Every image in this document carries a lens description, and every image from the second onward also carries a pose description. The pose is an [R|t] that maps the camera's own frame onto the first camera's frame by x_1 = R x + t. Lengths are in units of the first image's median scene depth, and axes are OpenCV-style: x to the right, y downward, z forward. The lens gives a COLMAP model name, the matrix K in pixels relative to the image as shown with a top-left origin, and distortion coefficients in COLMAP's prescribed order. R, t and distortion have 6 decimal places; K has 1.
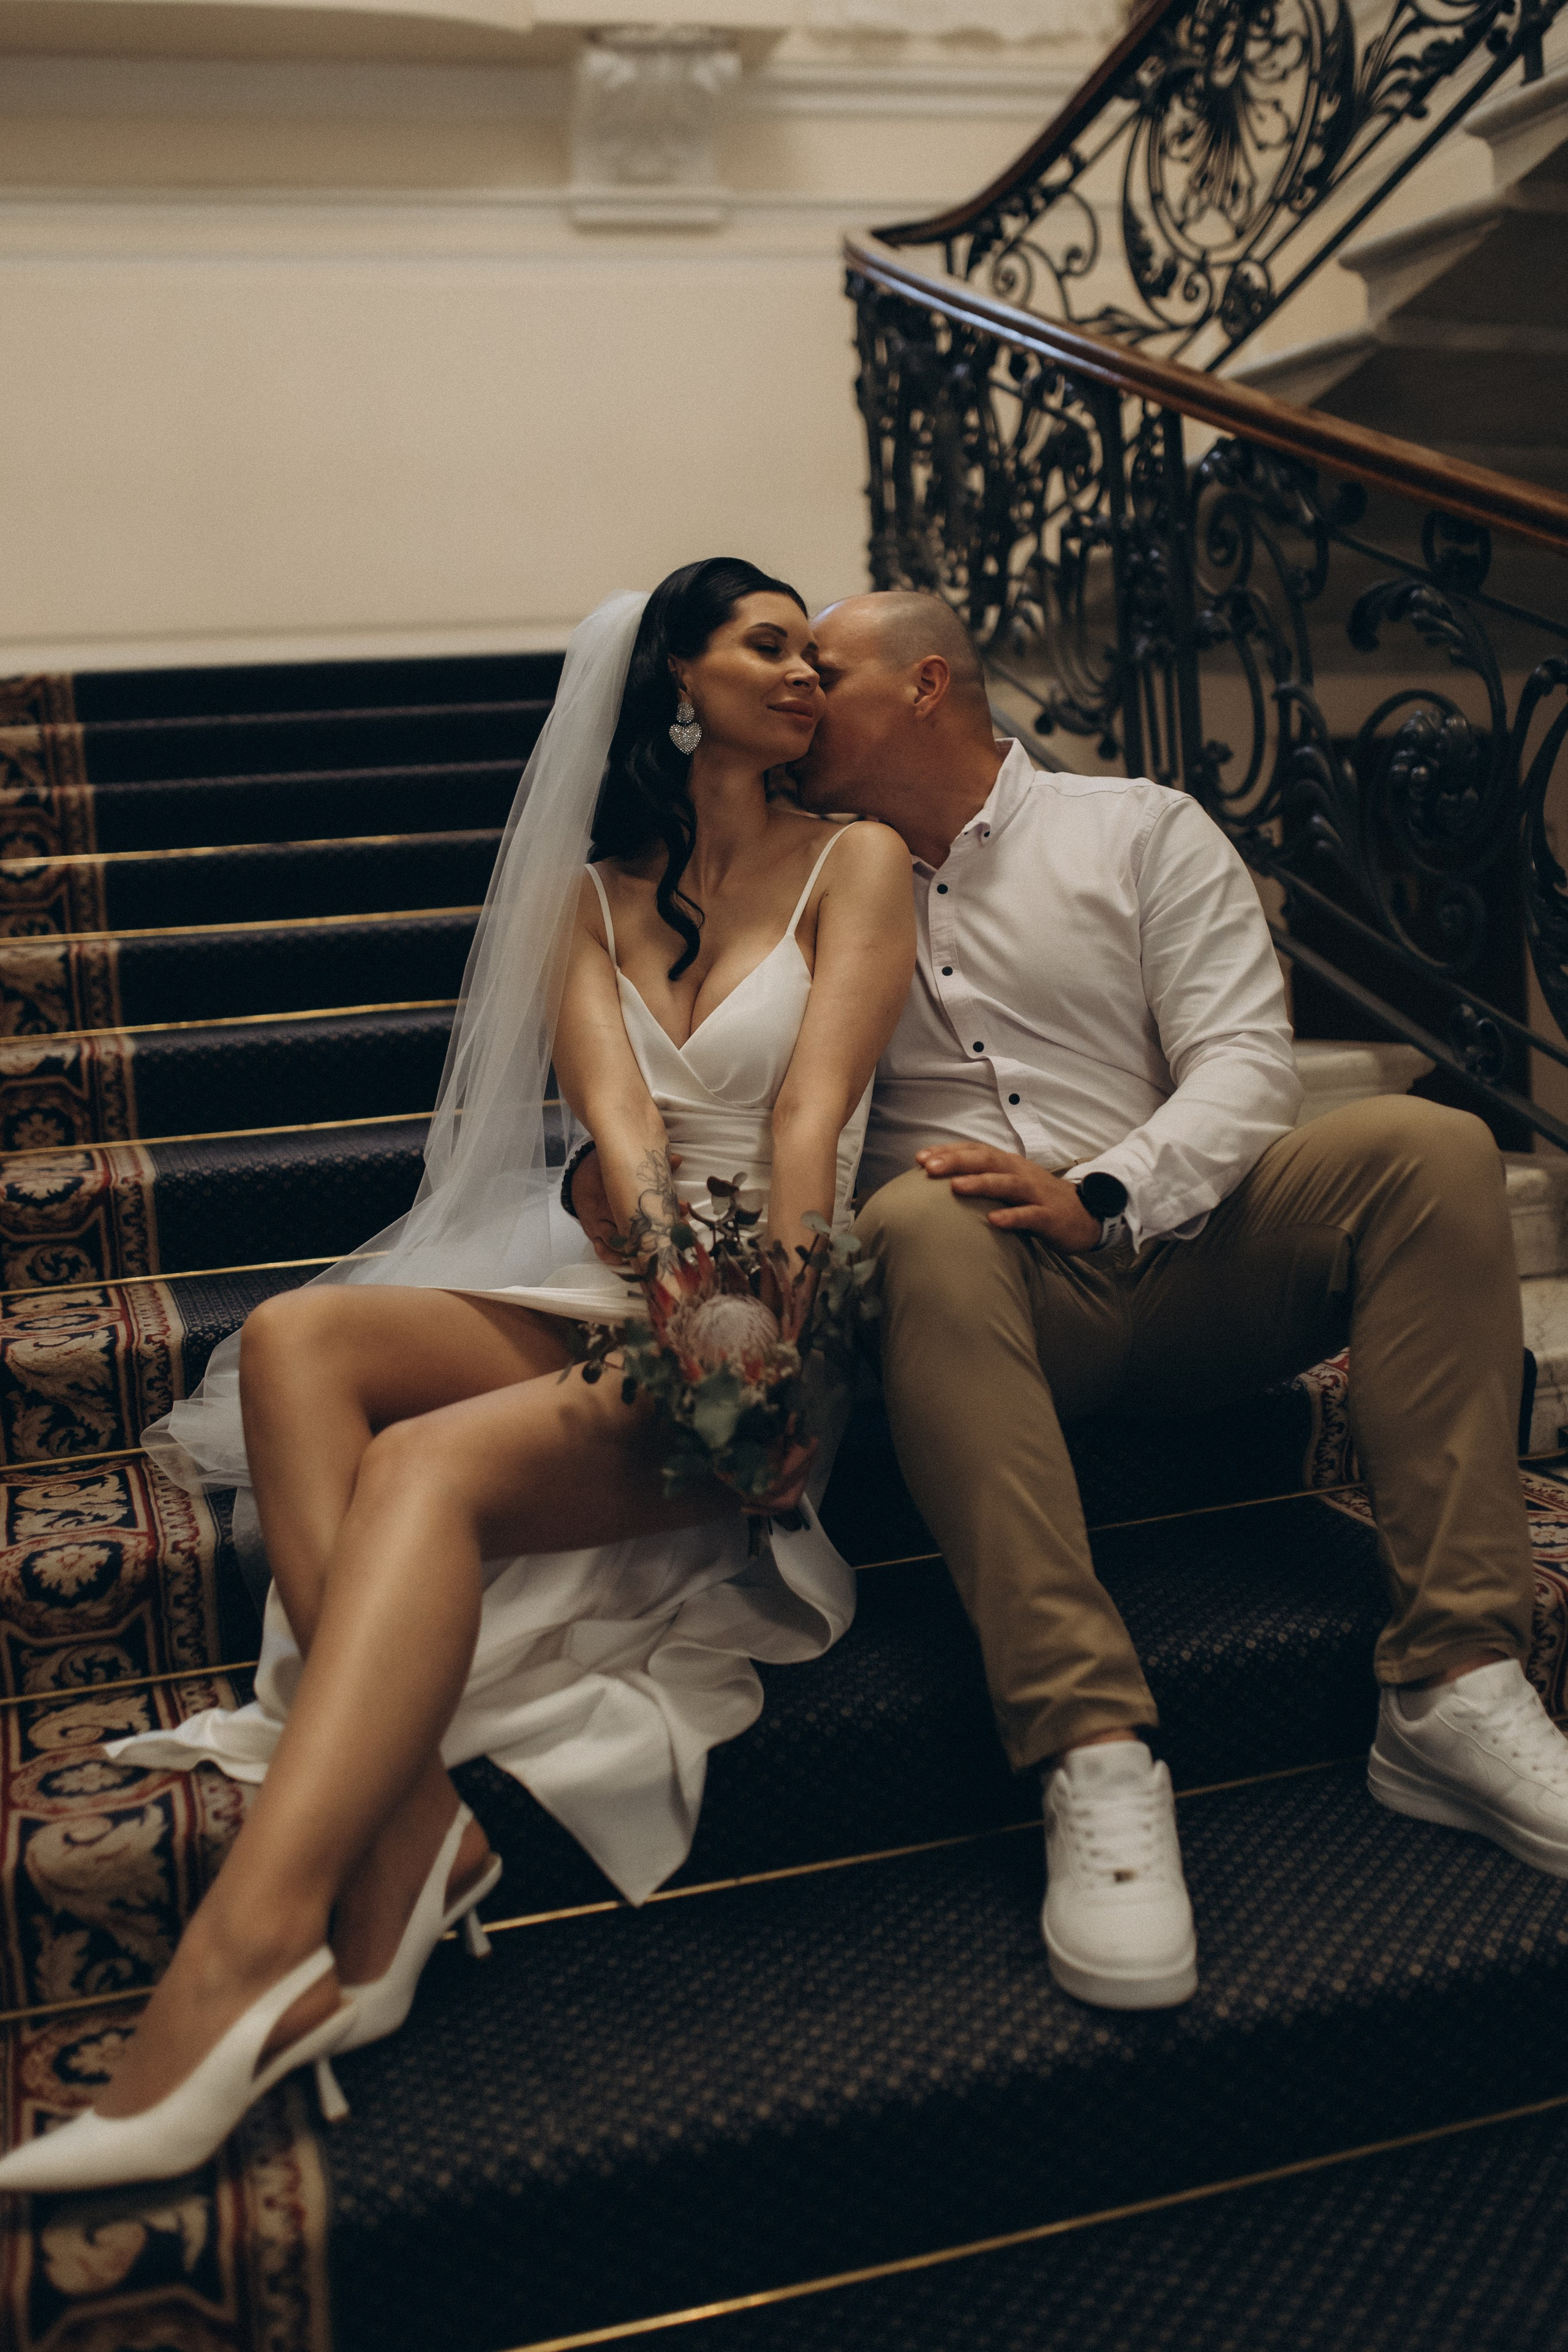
lens RADIAL K [[2415.0, 0, 784.0], [0, 2415.0, 1176.0], [0, 0, 1]] dist [0.071729, -0.162822]
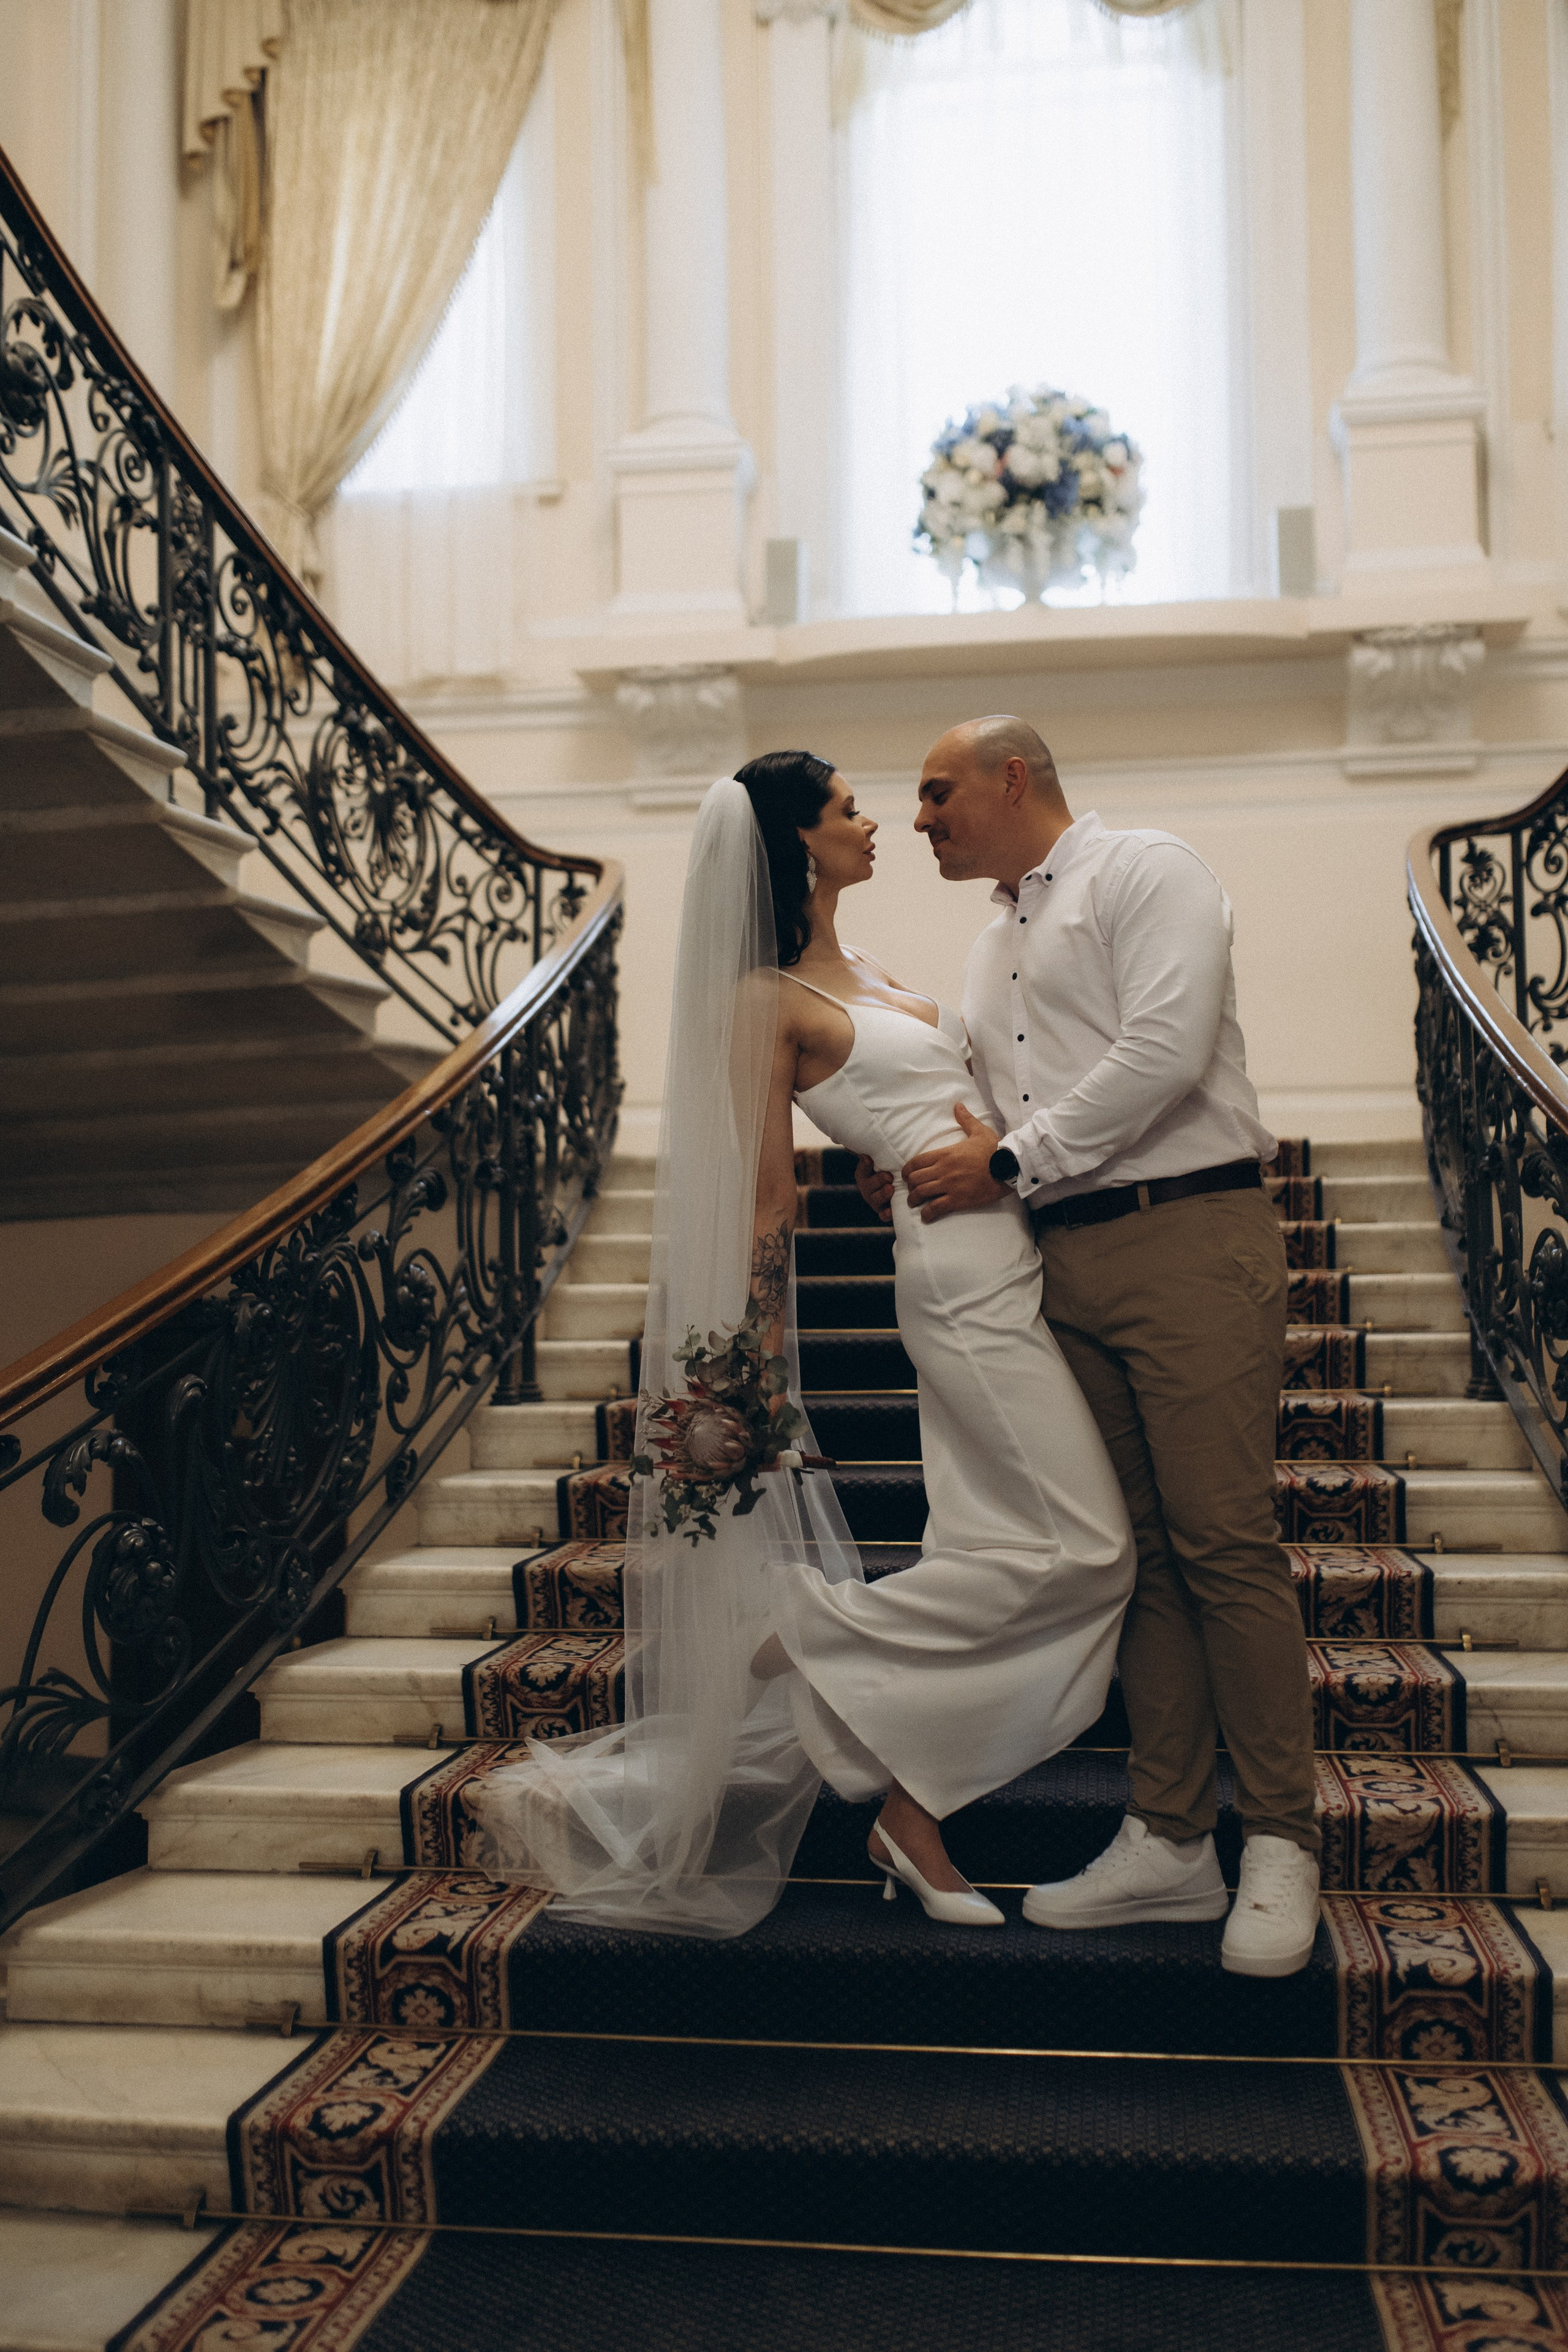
lens RADIAL K [[2415.0, 0, 784.0], [0, 2415.0, 1176.0], [0, 0, 1]] dist [0.071729, -0.162822]
pose [[0.906357, 0.040243, -0.420592, 0.565393], [-0.105448, 0.985498, -0.132943, 0.009717], [0.409142, 0.164844, 0.897457, -0.591210]]
